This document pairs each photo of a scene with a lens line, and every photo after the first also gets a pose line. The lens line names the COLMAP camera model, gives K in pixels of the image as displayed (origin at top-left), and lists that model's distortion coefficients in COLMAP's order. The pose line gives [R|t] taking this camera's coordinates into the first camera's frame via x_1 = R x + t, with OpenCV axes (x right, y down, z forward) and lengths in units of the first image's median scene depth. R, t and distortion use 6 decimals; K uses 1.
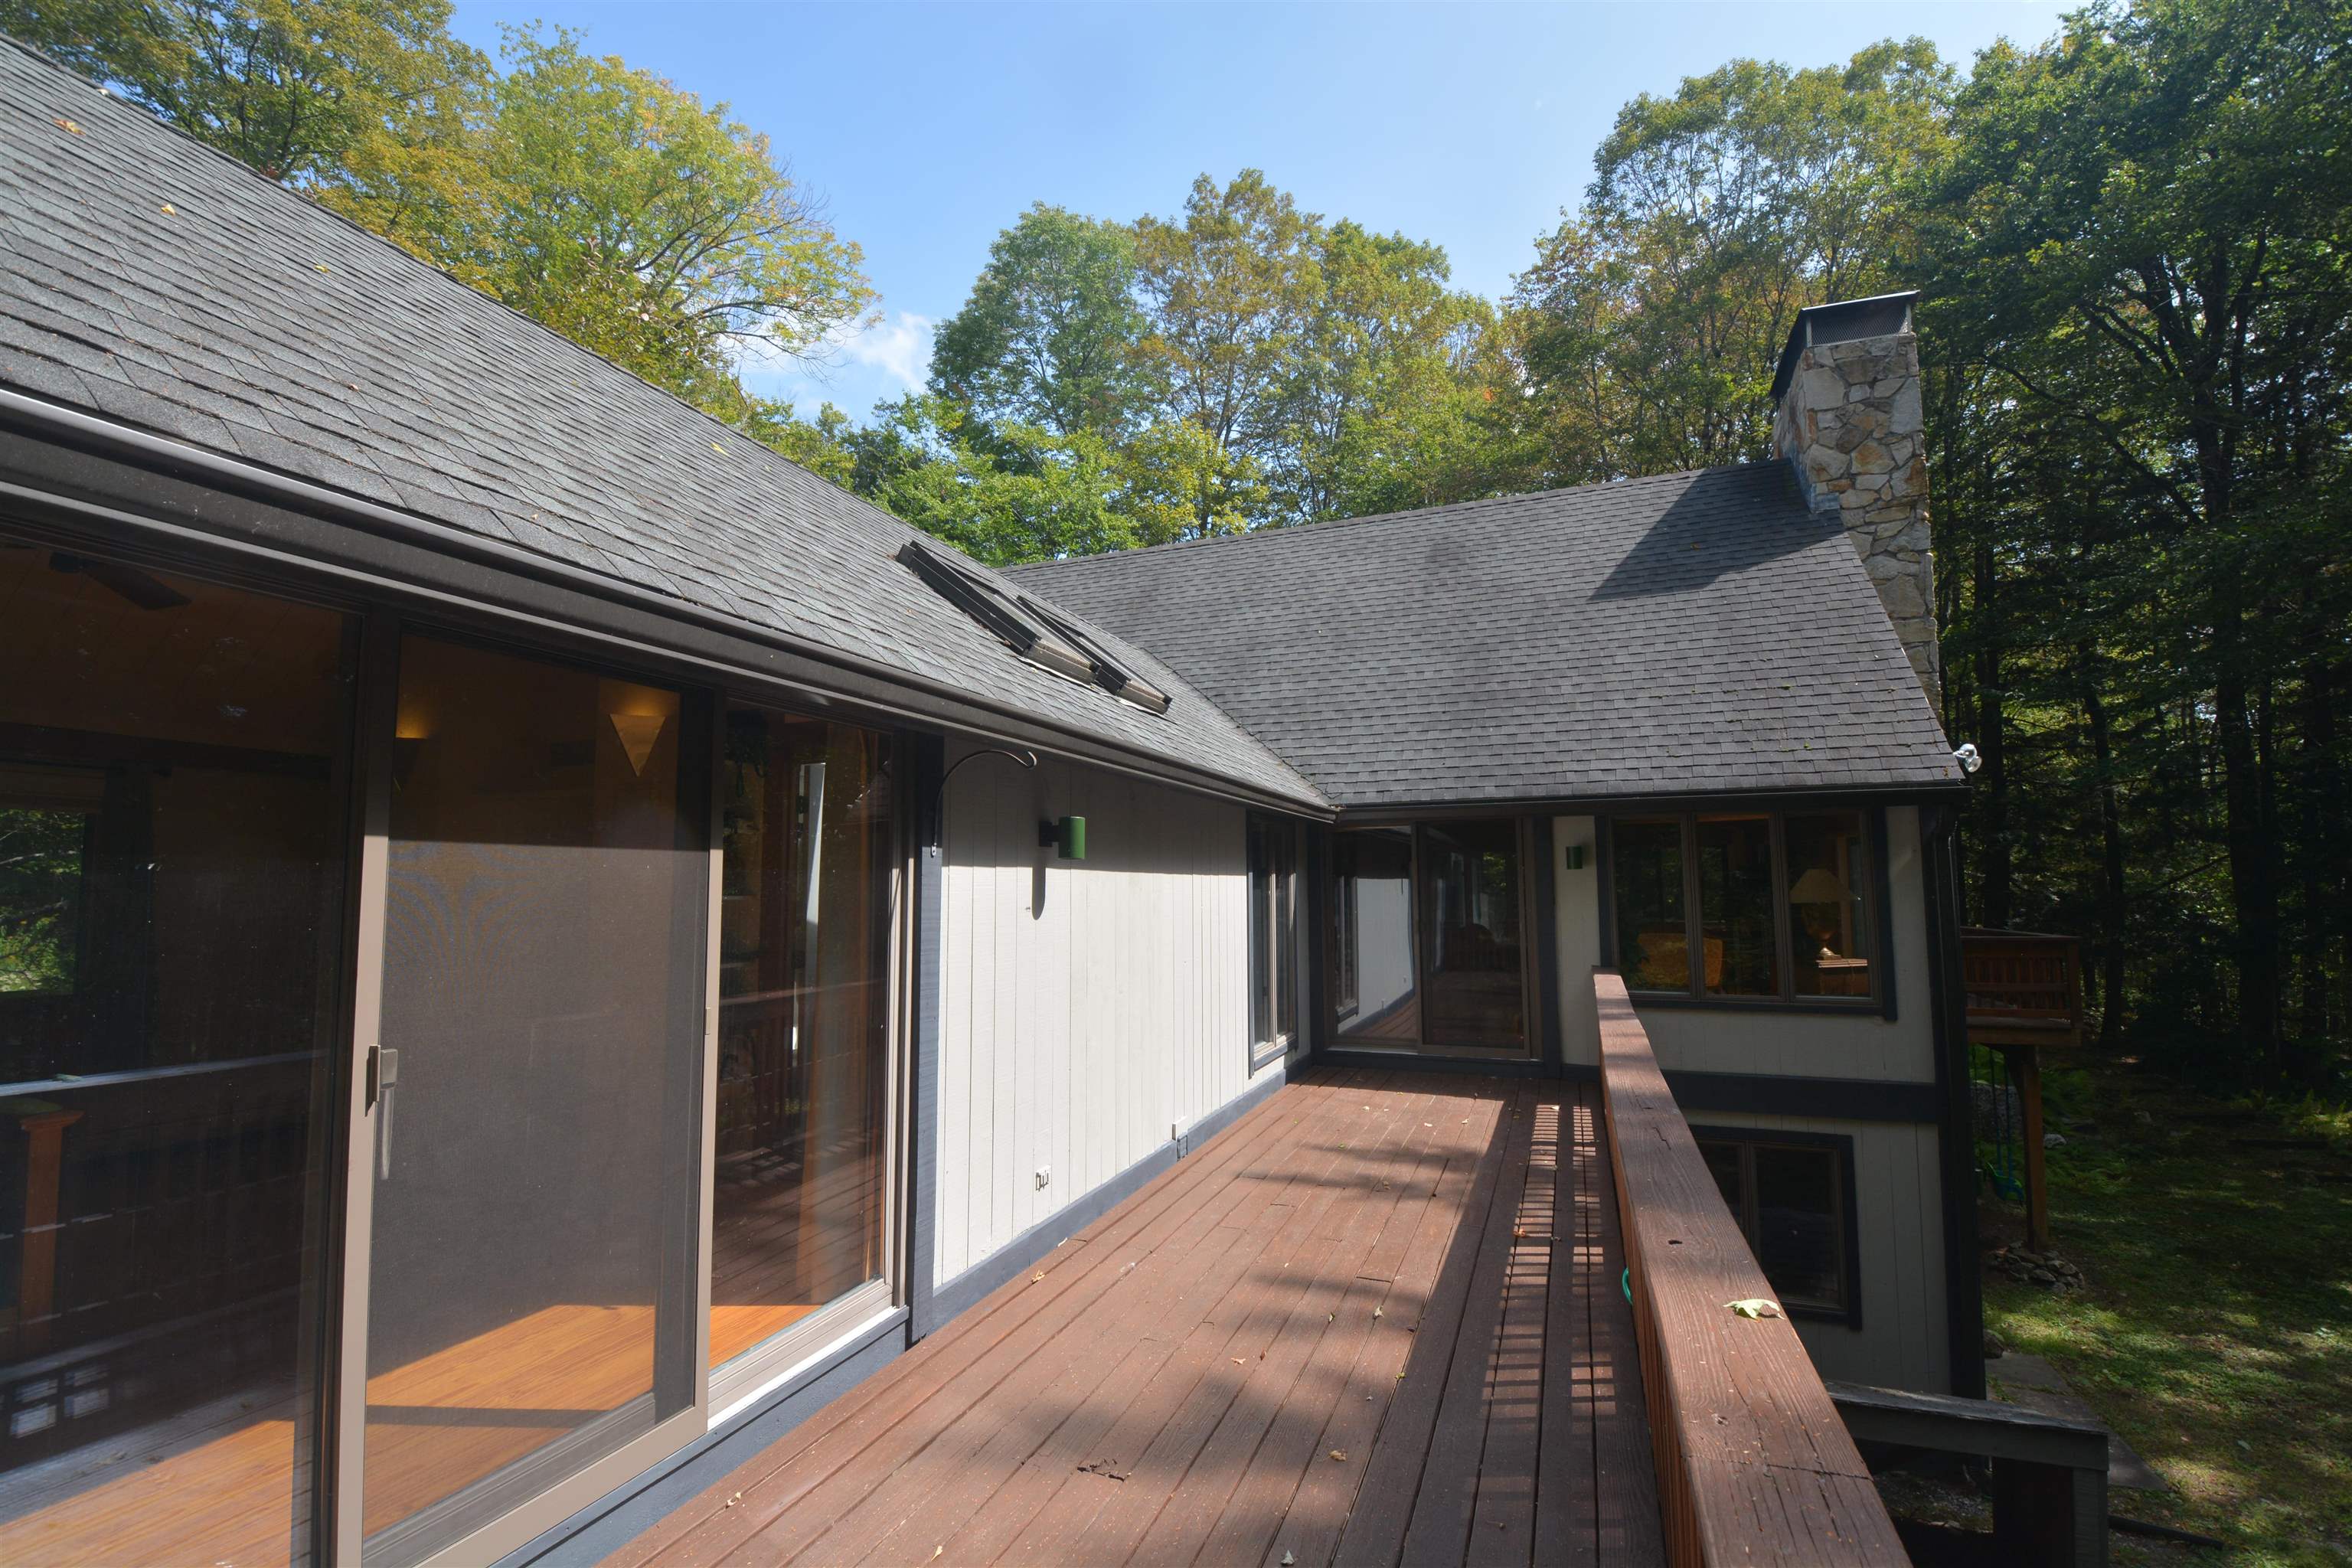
lens RADIAL K [[1019.8, 0, 1176.0], [0, 1019.8, 784.0], [0, 0, 1]] dist [0.018029, -0.024609]
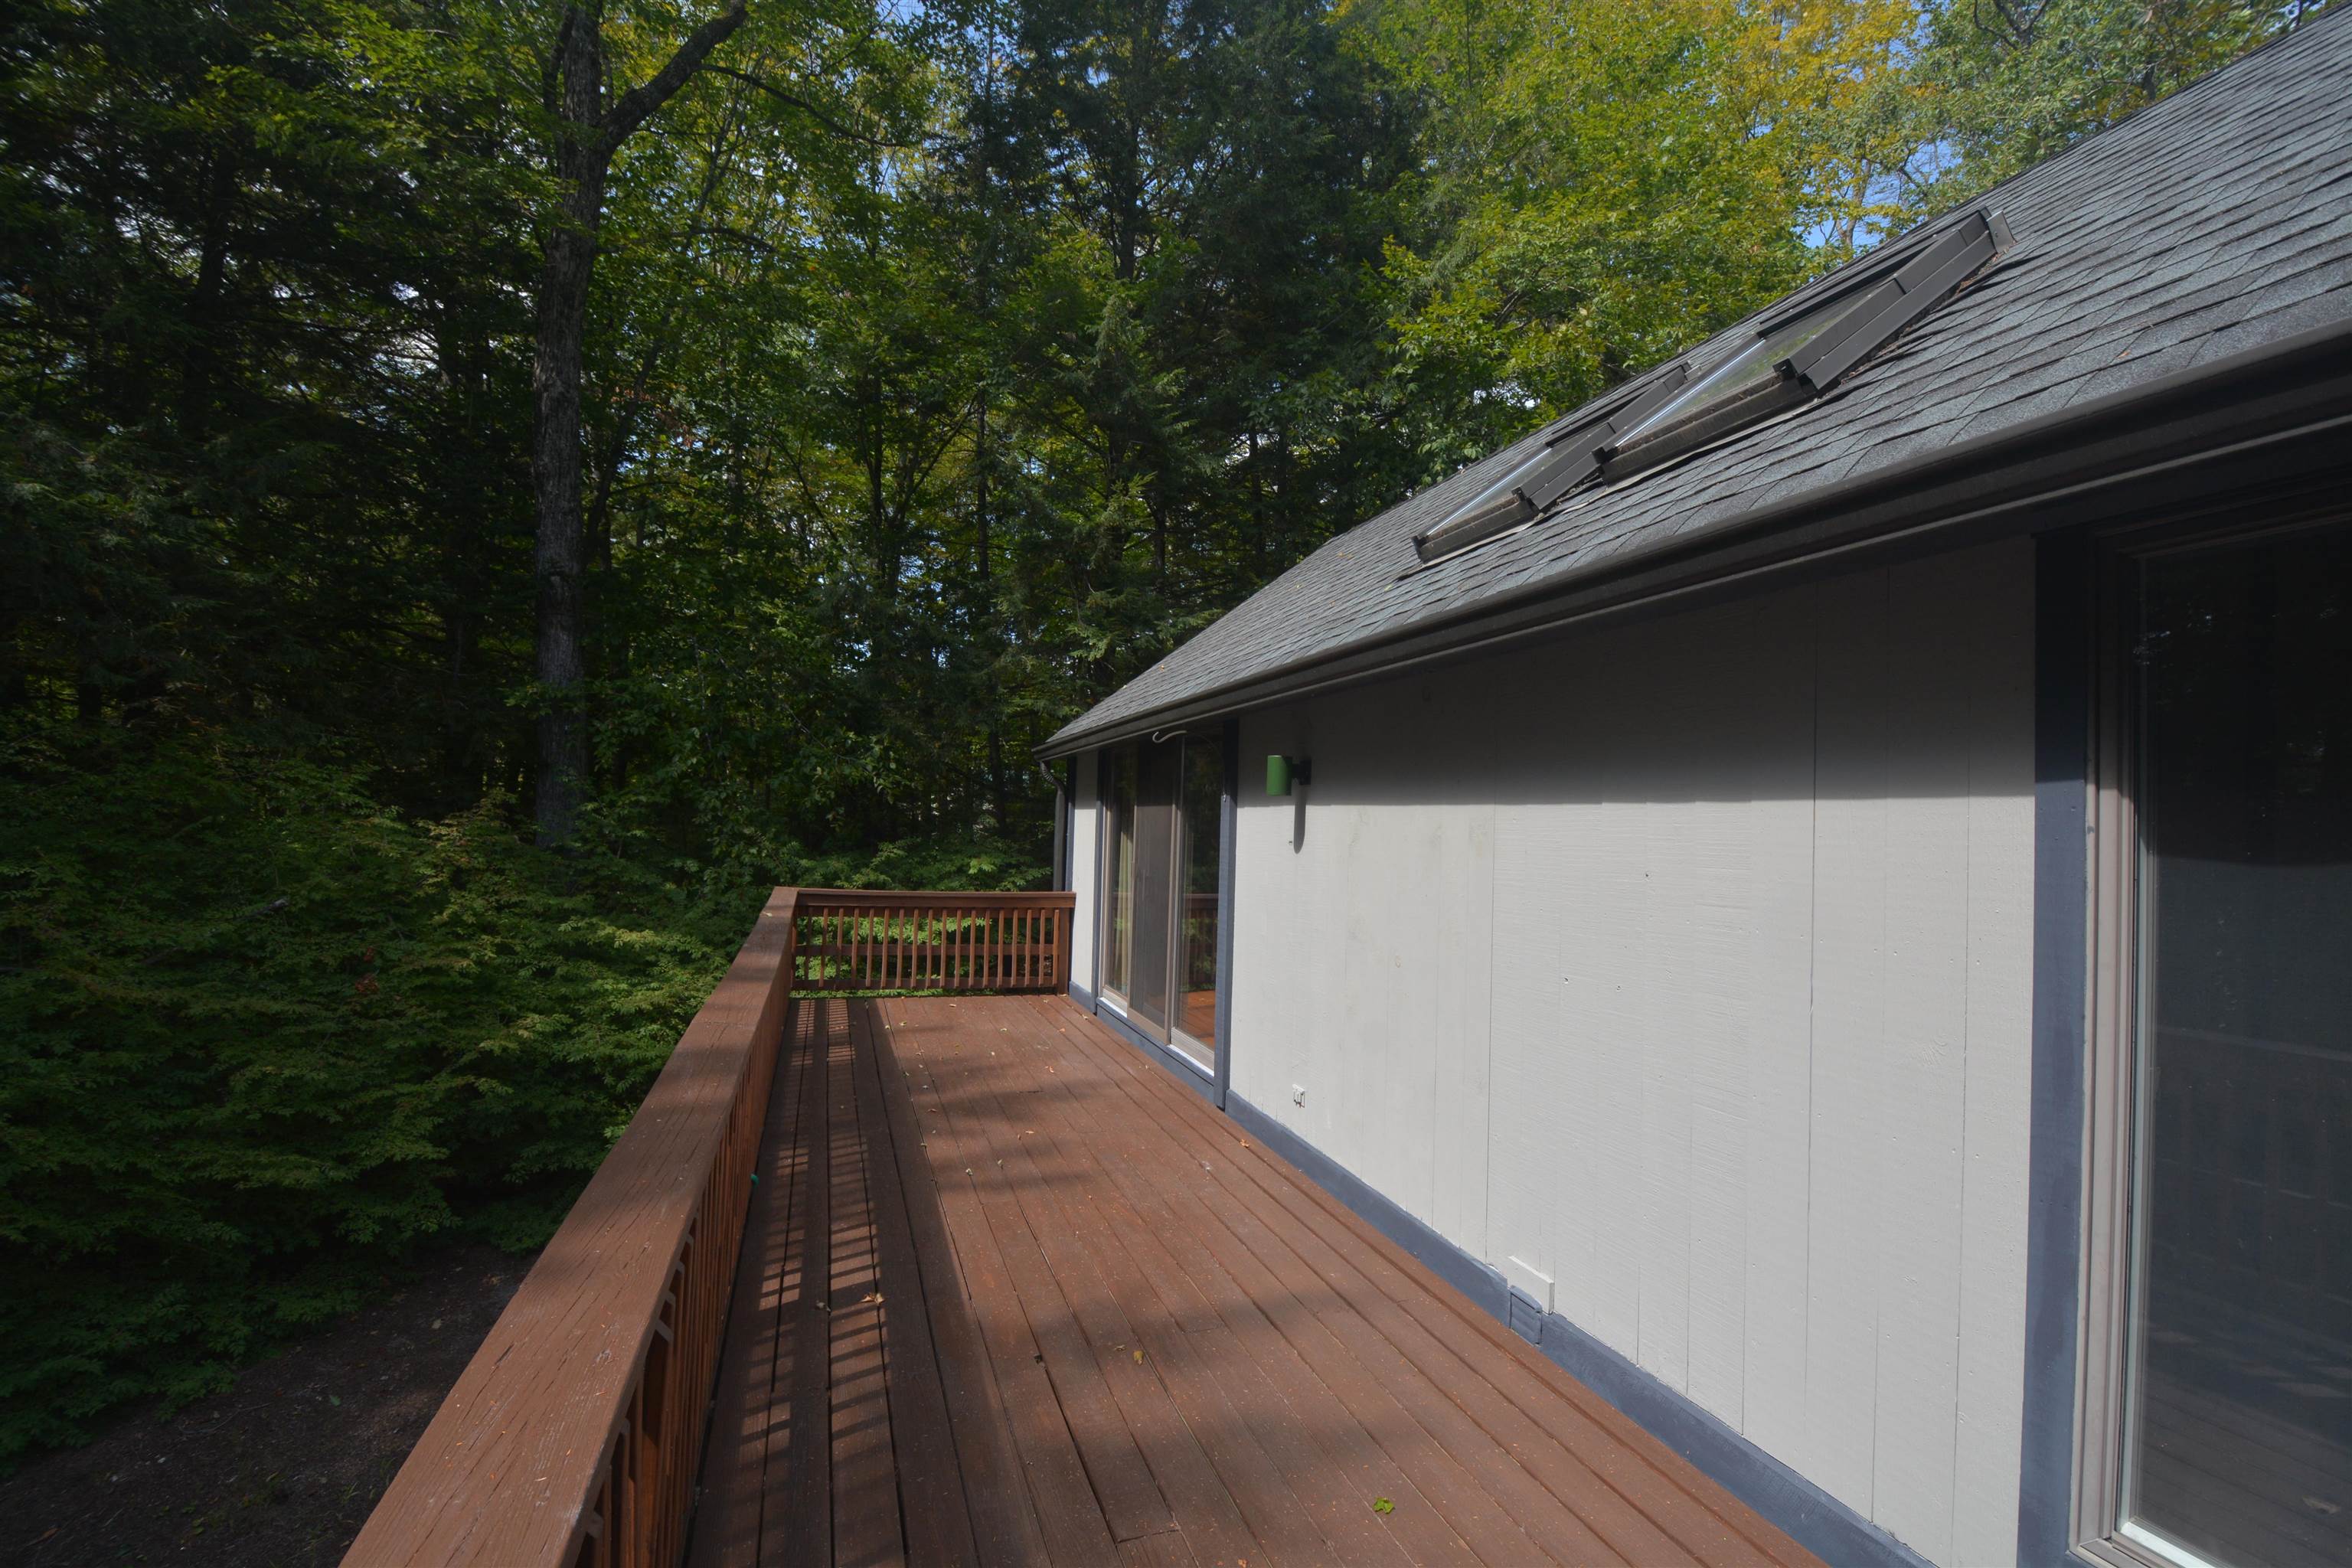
lens RADIAL K [[1019.8, 0, 1176.0], [0, 1019.8, 784.0], [0, 0, 1]] dist [0.018029, -0.024609]
pose [[-0.763983, -0.047182, -0.643509, 0.690101], [0.034443, 0.992919, -0.113692, 0.184816], [0.644316, -0.109023, -0.756948, 1.817449]]
